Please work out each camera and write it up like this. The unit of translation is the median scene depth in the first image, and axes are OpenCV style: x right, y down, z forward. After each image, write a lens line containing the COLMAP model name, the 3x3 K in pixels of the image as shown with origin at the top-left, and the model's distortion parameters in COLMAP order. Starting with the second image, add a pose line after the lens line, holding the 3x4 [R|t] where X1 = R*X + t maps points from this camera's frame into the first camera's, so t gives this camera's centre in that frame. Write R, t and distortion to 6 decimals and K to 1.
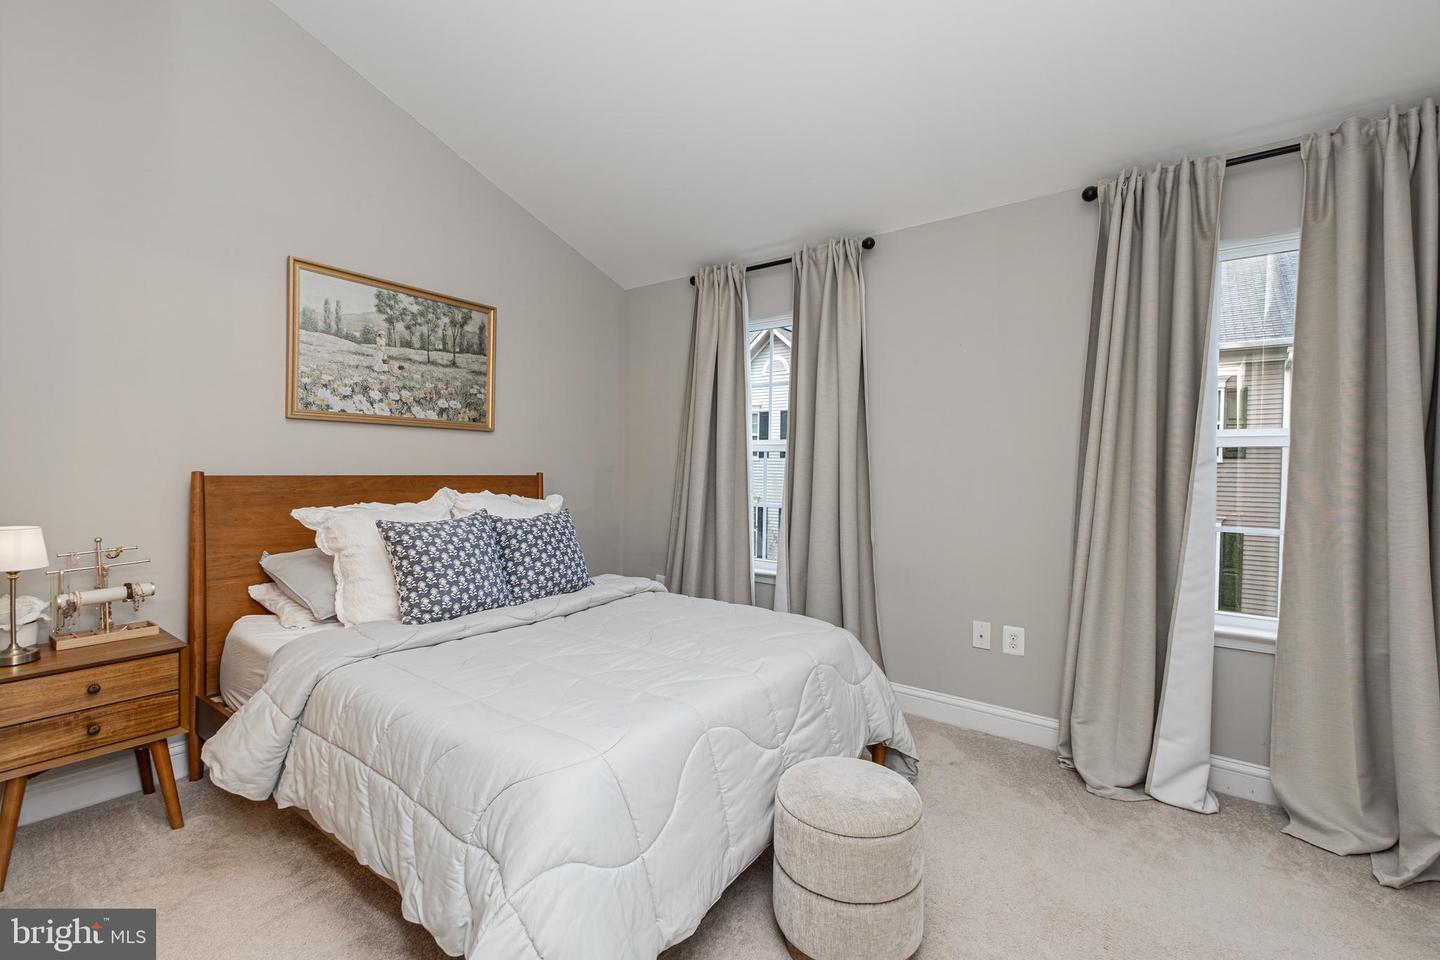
lens RADIAL K [[620.4, 0, 731.7], [0, 620.4, 470.9], [0, 0, 1]] dist [-0.000169, -0.000139]
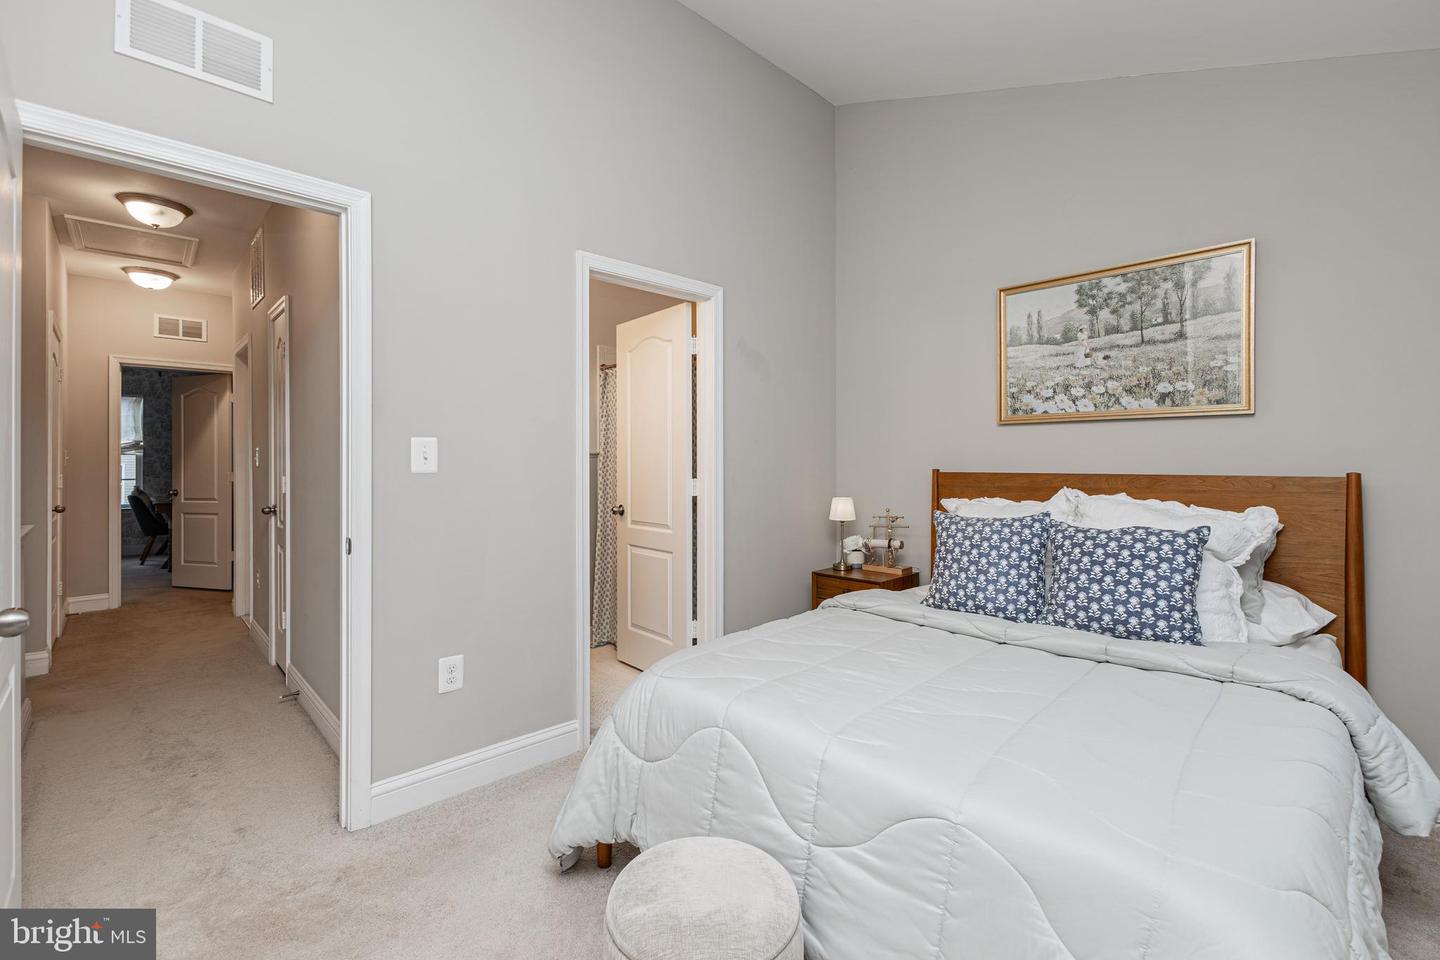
lens RADIAL K [[620.4, 0, 731.7], [0, 620.4, 470.9], [0, 0, 1]] dist [-0.000169, -0.000139]
pose [[-0.184723, 0.008220, -0.982756, 0.494266], [0.001638, 0.999966, 0.008056, -0.005248], [0.982789, -0.000122, -0.184730, 0.633296]]
